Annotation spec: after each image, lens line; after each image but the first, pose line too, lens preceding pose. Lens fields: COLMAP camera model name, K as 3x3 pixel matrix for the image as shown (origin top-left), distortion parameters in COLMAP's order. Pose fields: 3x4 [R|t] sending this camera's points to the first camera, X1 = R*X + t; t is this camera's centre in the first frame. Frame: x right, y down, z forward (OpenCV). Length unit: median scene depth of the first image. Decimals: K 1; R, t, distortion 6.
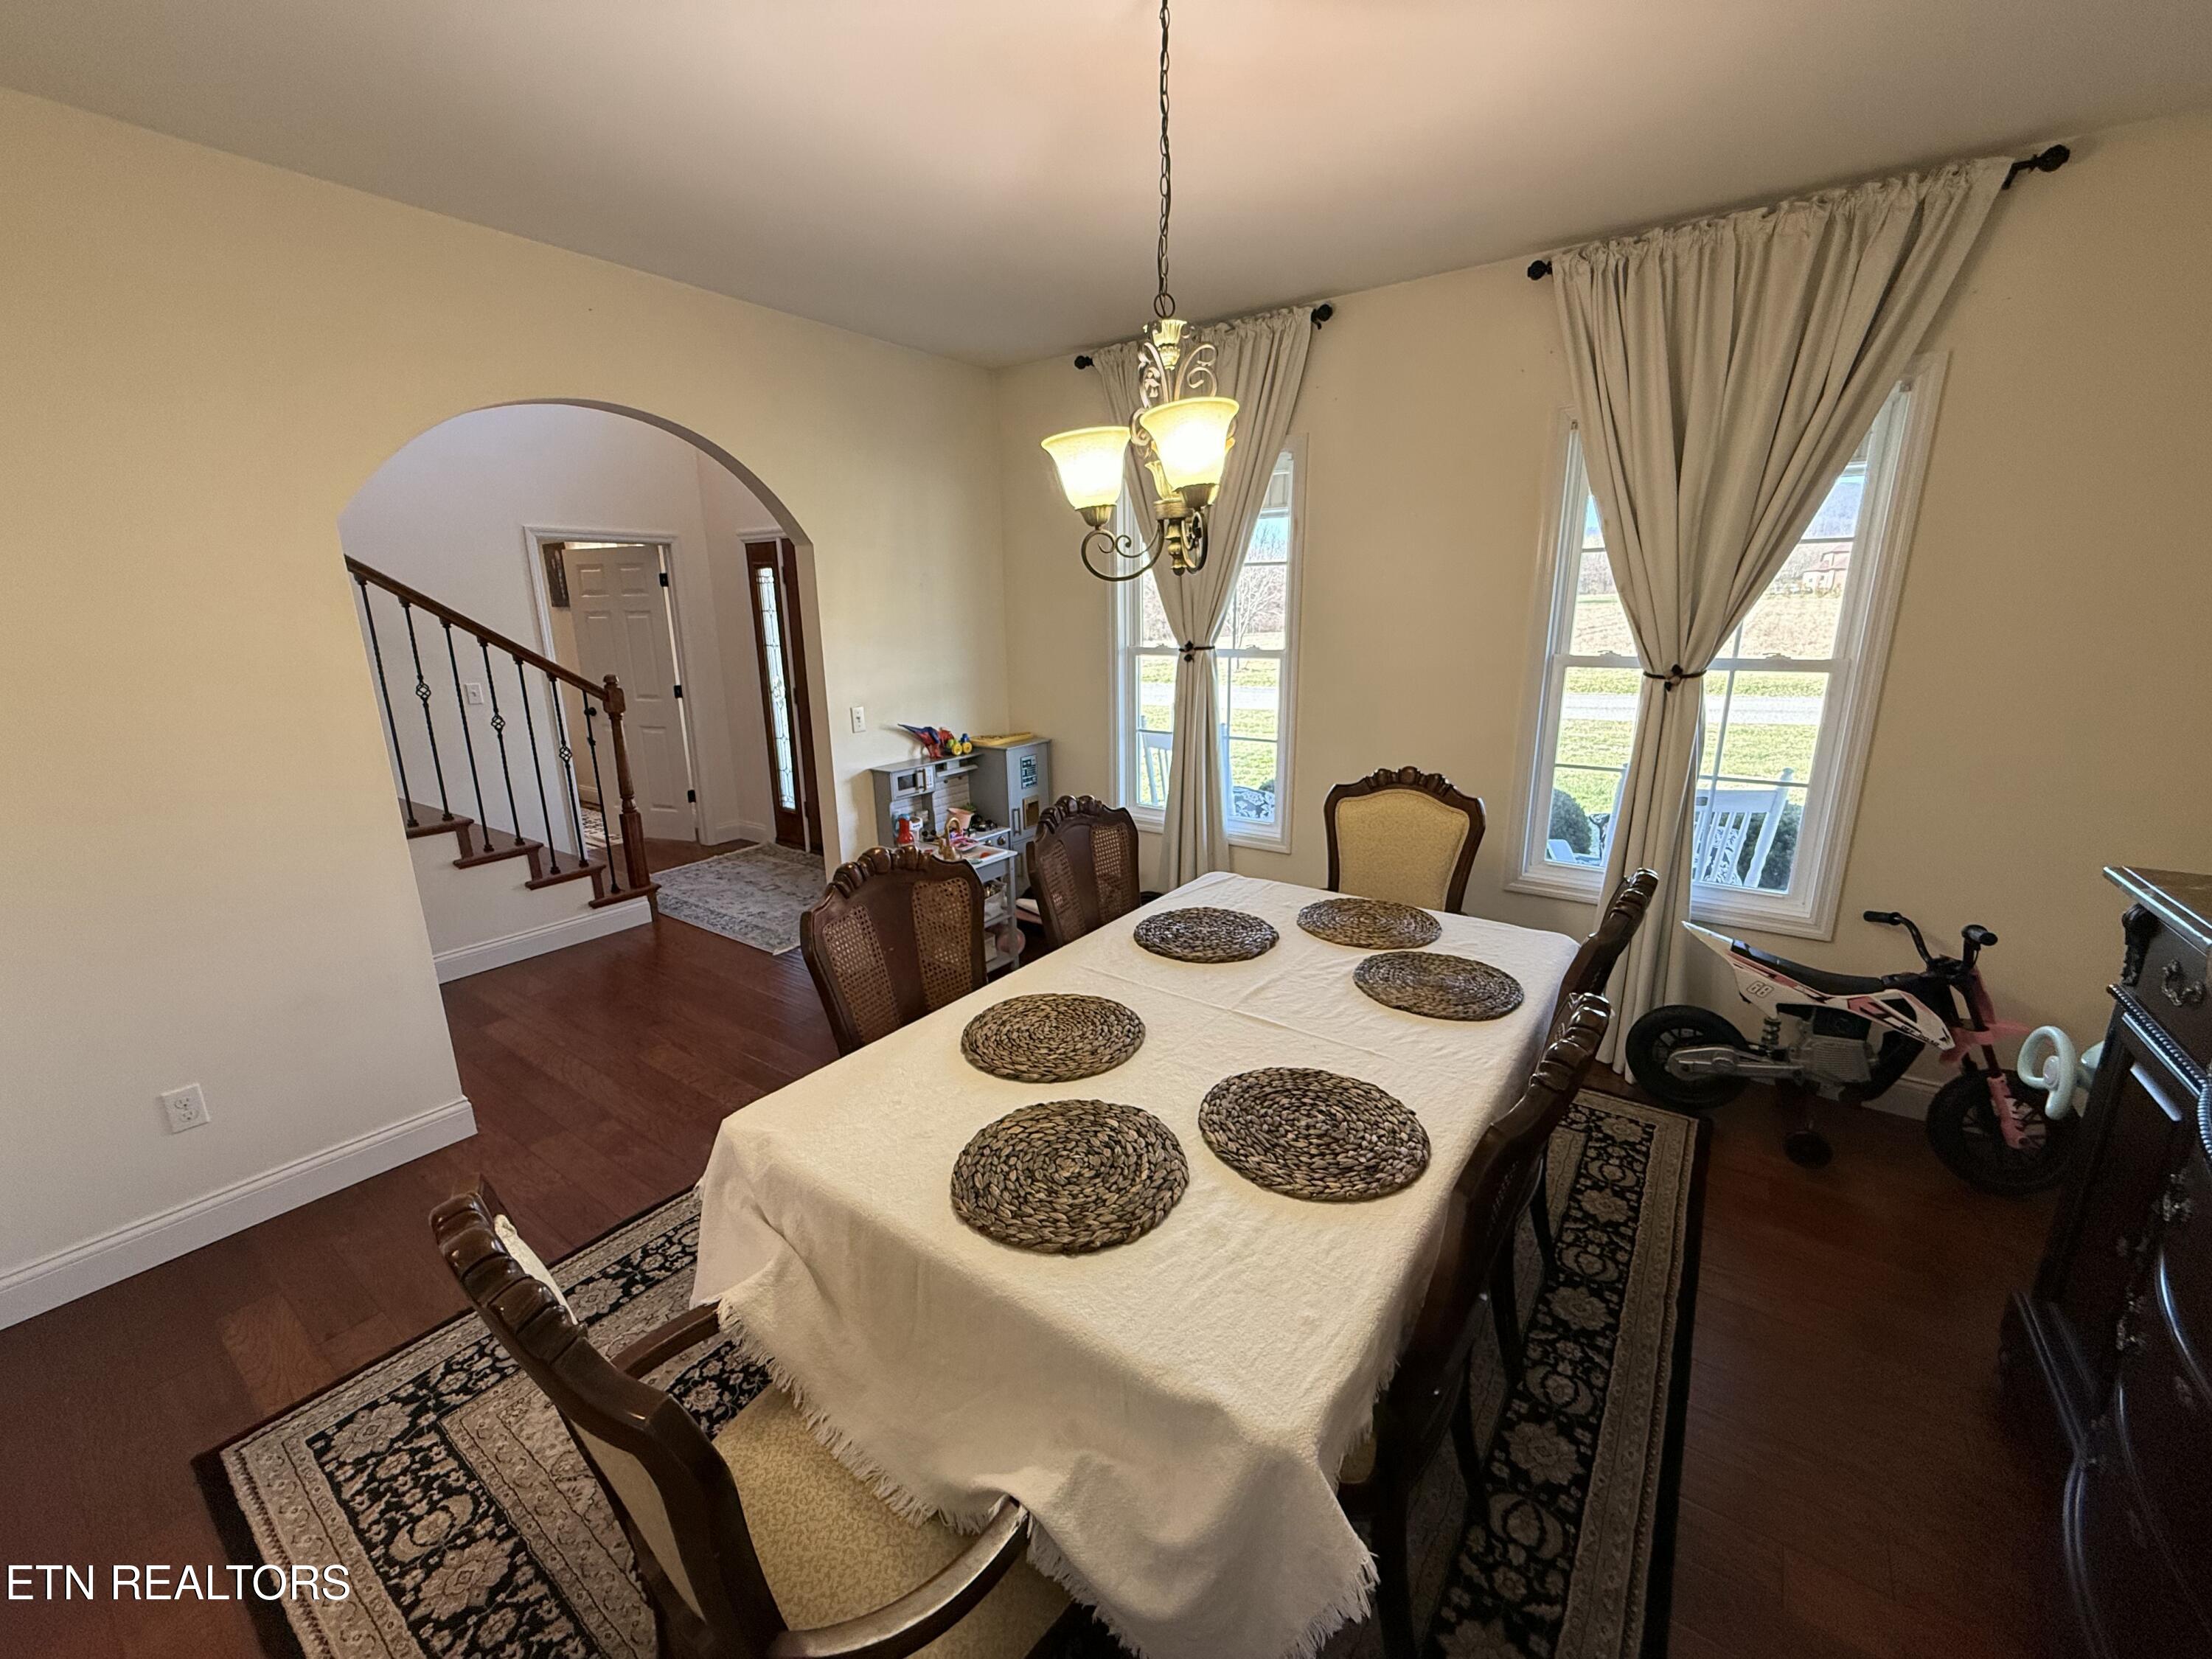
lens RADIAL K [[879.2, 0, 1104.6], [0, 879.2, 827.8], [0, 0, 1]] dist [-0.001384, 0.000245]
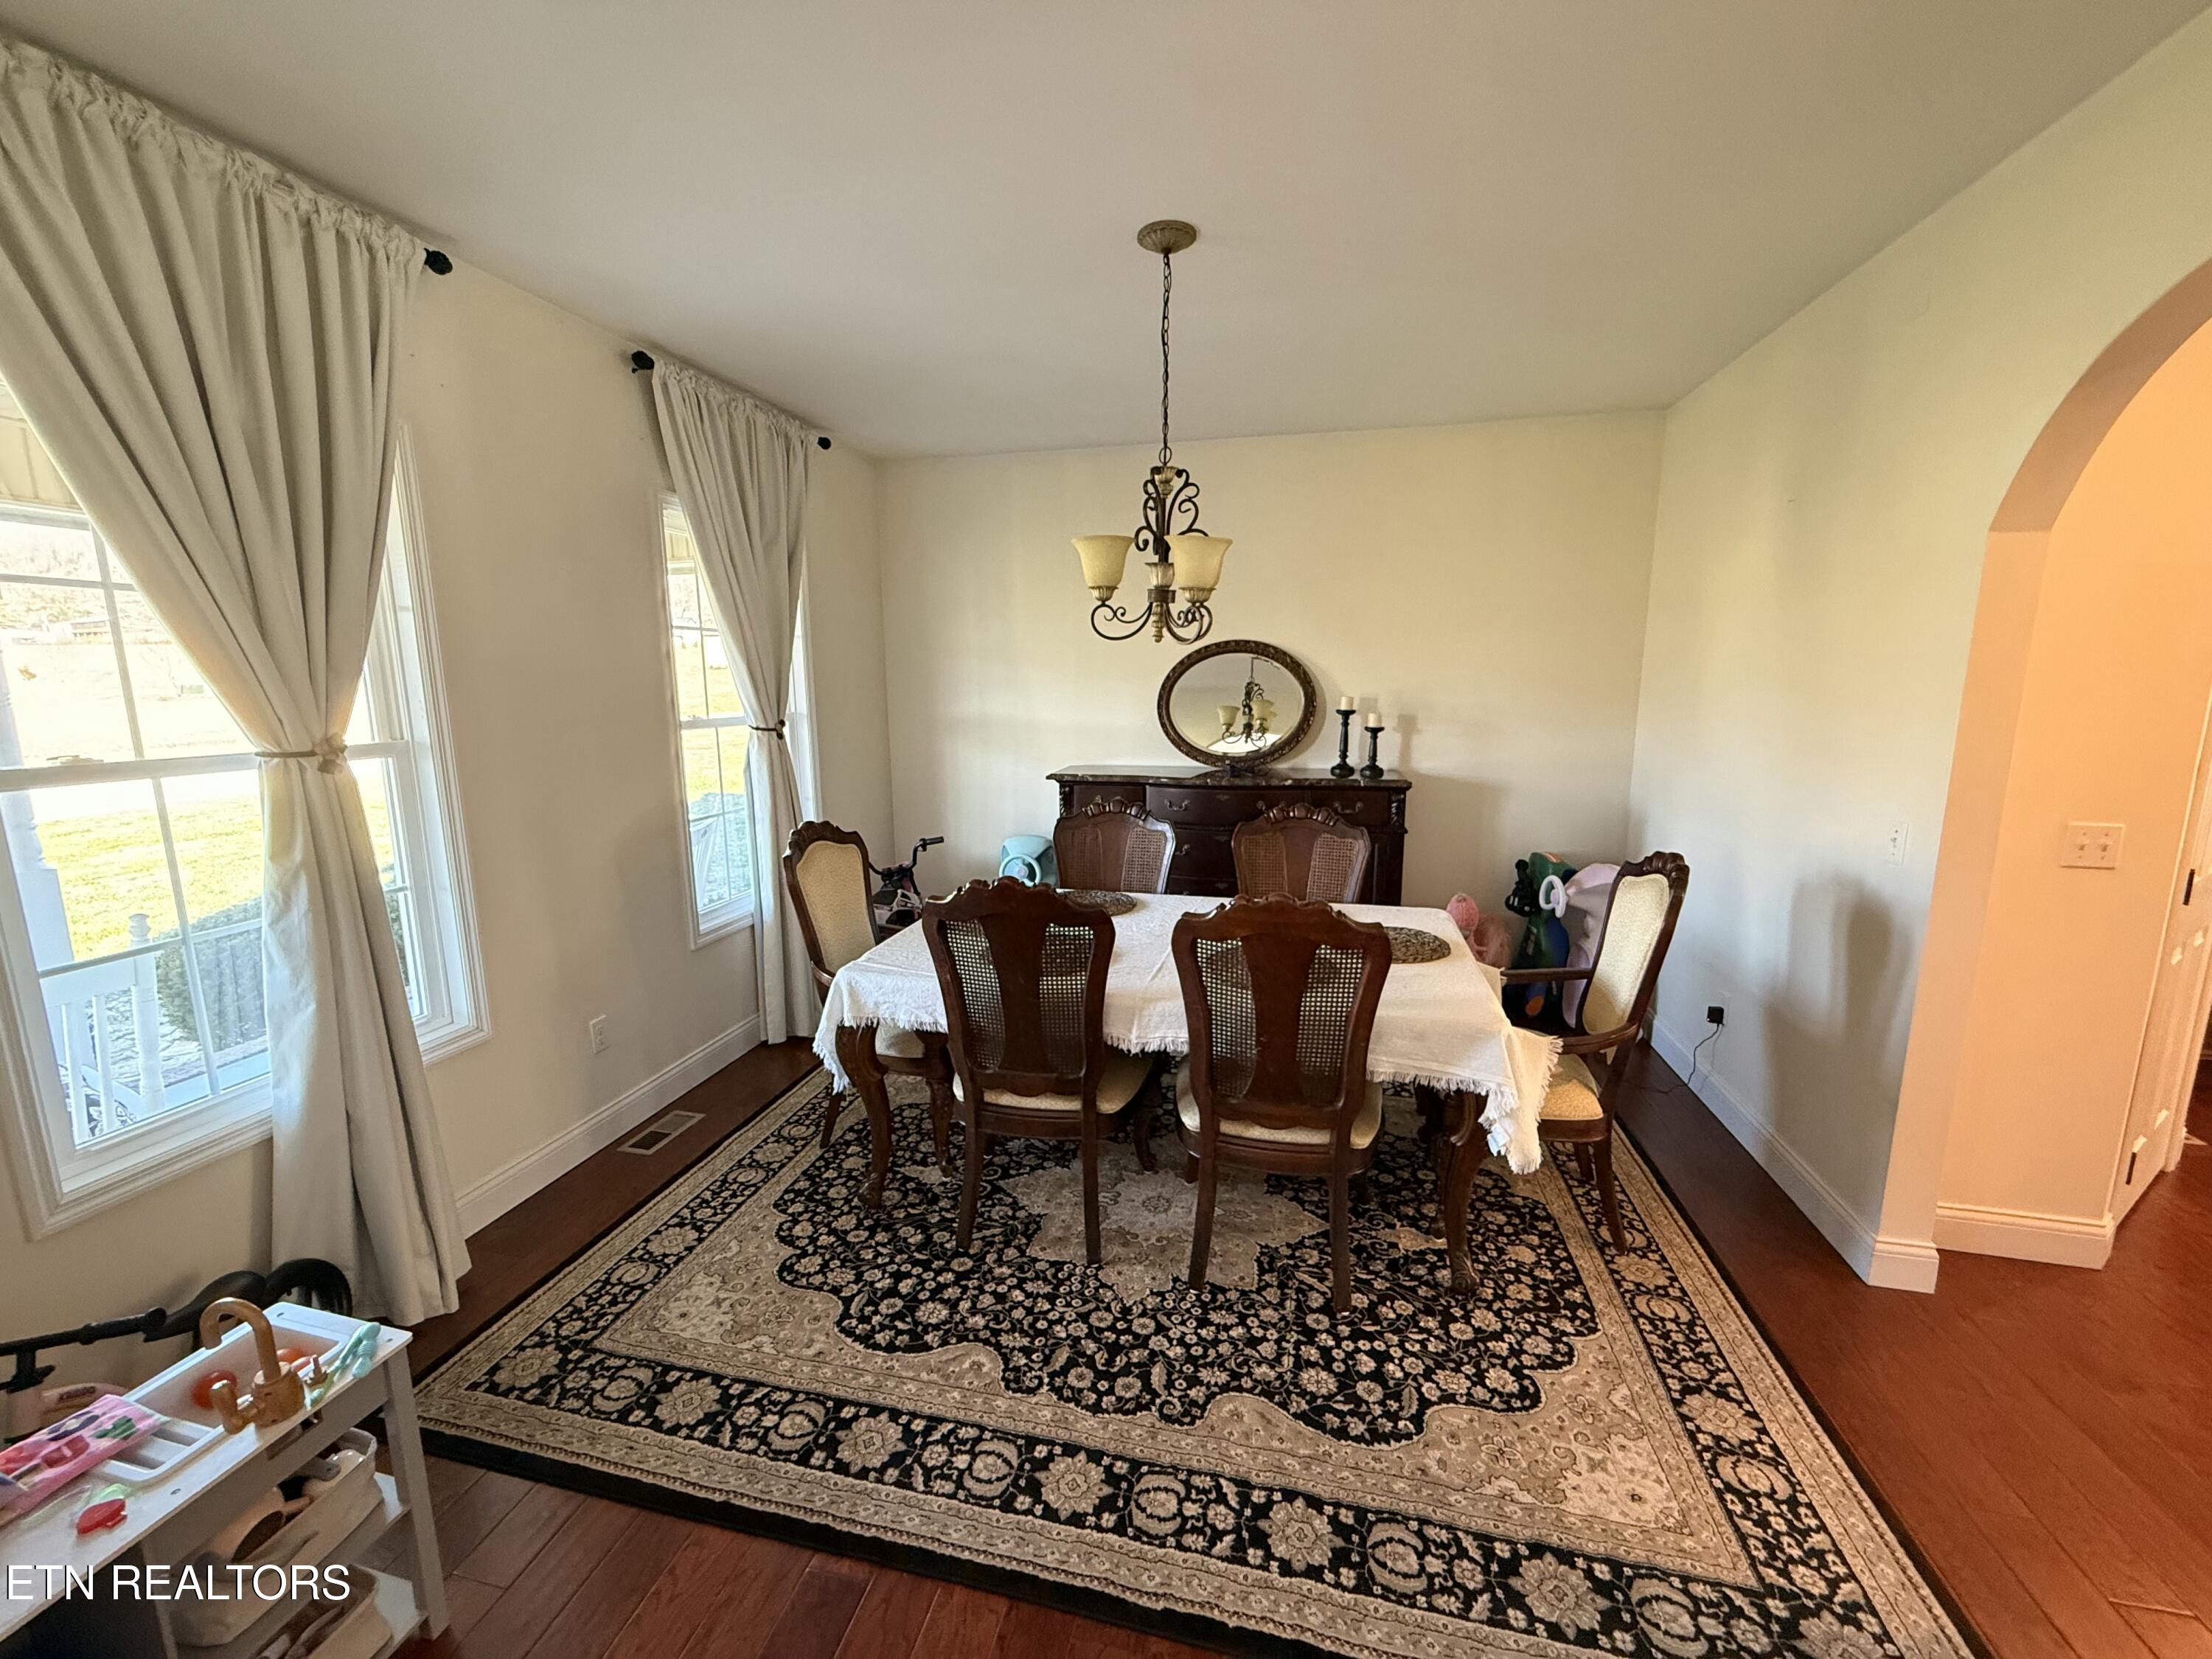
lens RADIAL K [[879.2, 0, 1104.6], [0, 879.2, 827.8], [0, 0, 1]] dist [-0.001384, 0.000245]
pose [[-0.379702, -0.139787, 0.914487, -0.763783], [0.240002, 0.939788, 0.243306, -0.236245], [-0.893434, 0.311863, -0.323290, 1.034531]]
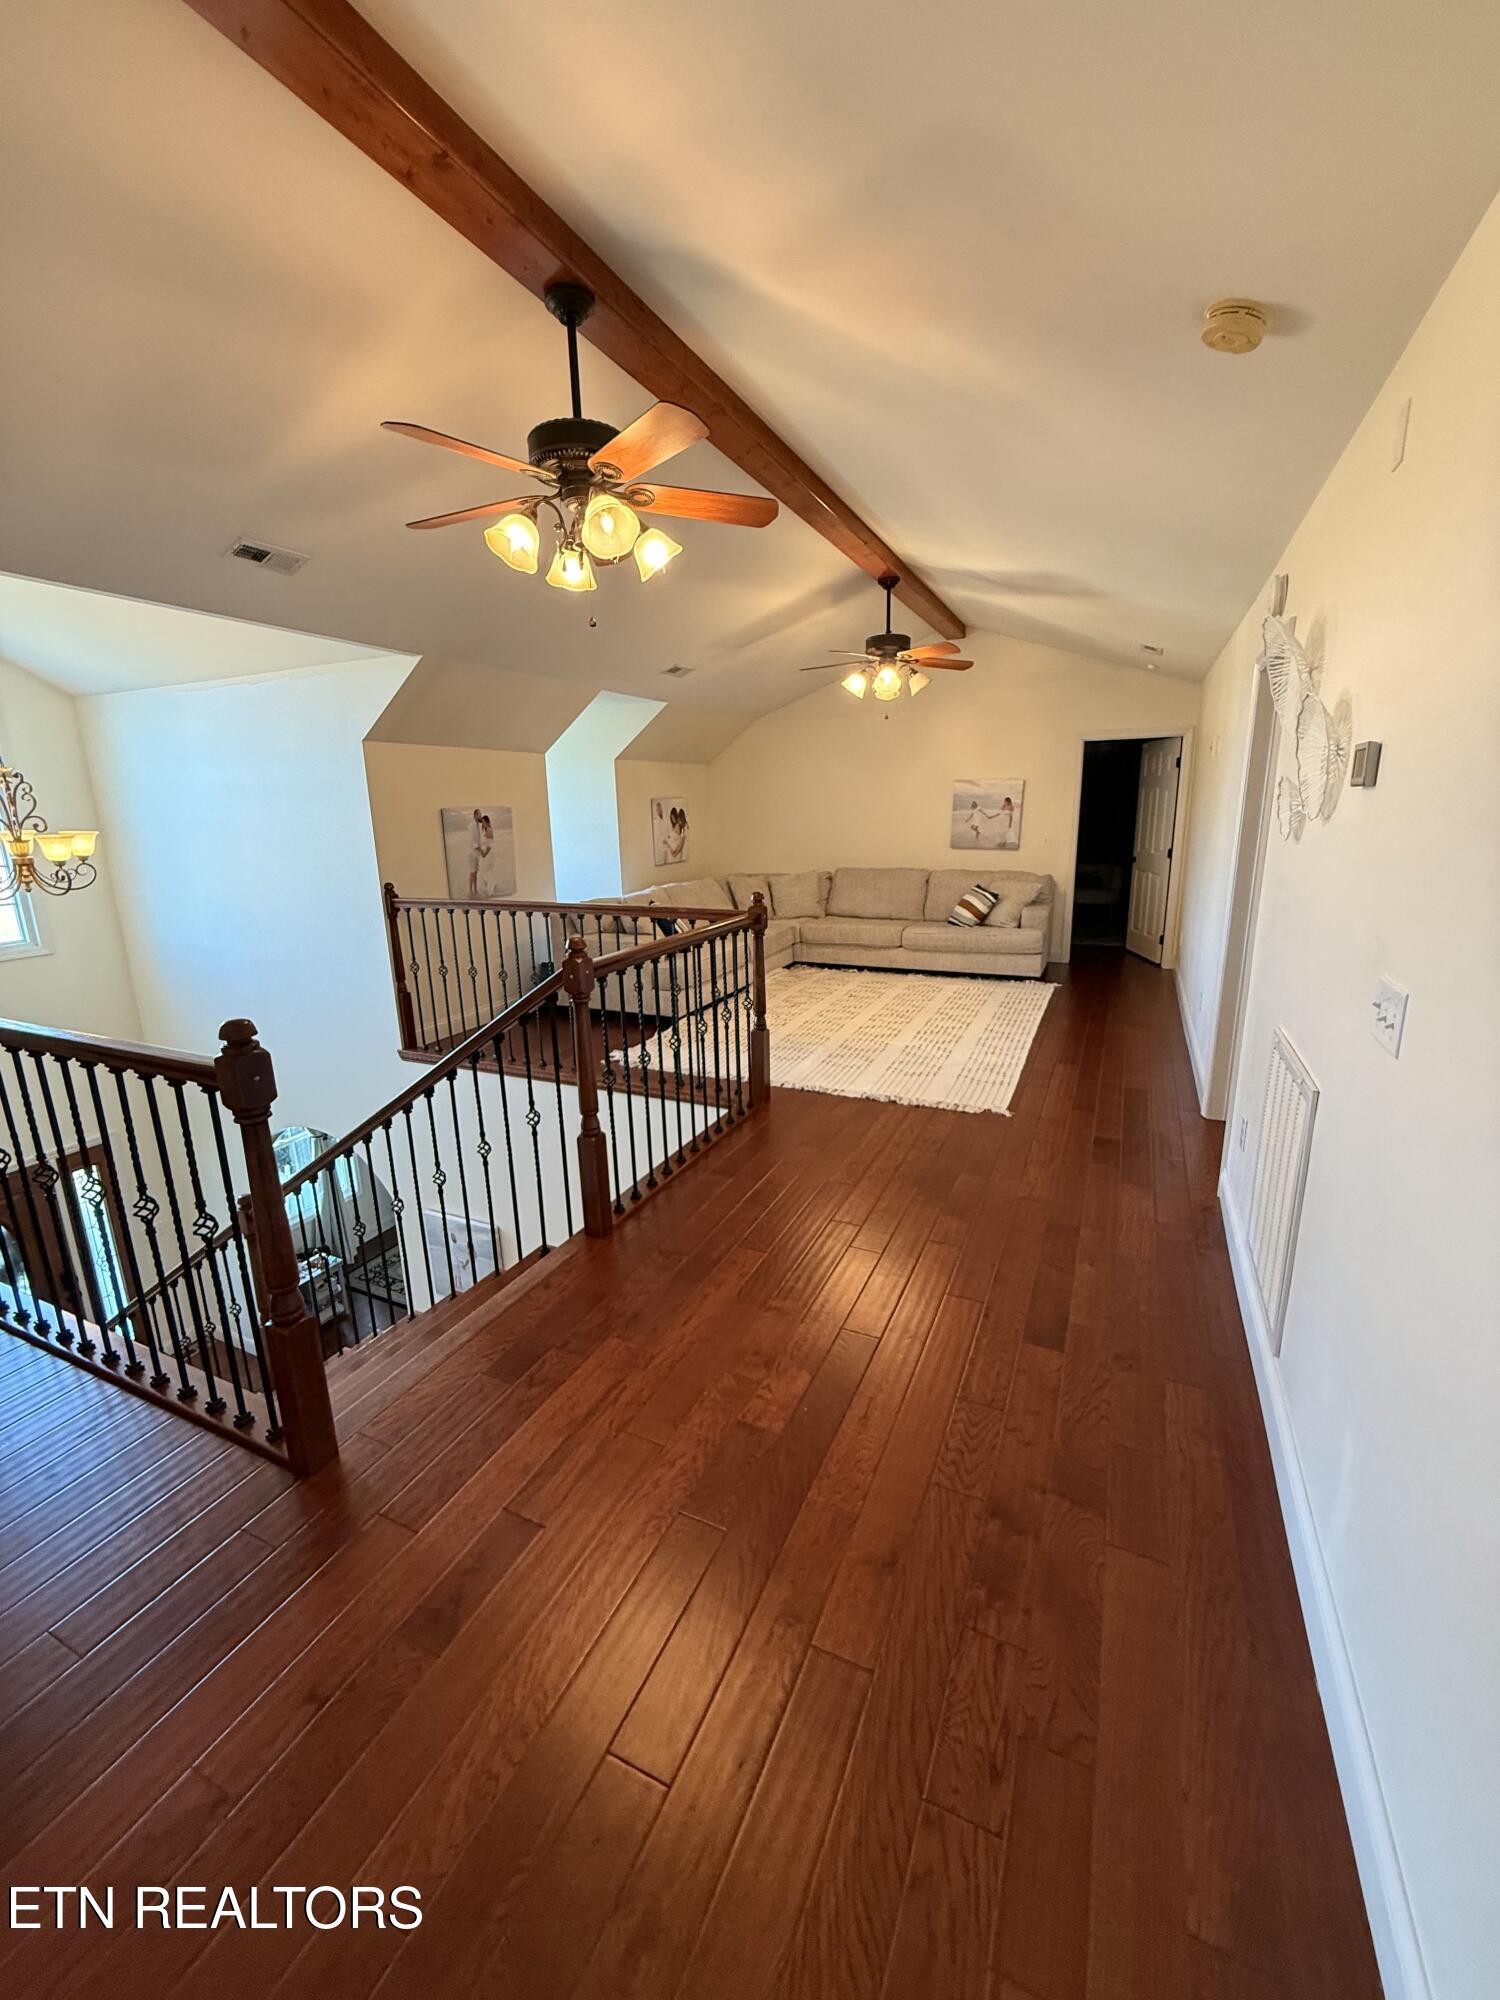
lens RADIAL K [[804.1, 0, 750.0], [0, 804.1, 1000.0], [0, 0, 1]] dist [-0.000548, -0.000013]
pose [[-0.184105, -0.211238, 0.959940, -2.789153], [0.265656, 0.929592, 0.255509, -1.050717], [-0.946326, 0.302054, -0.115026, 0.098391]]
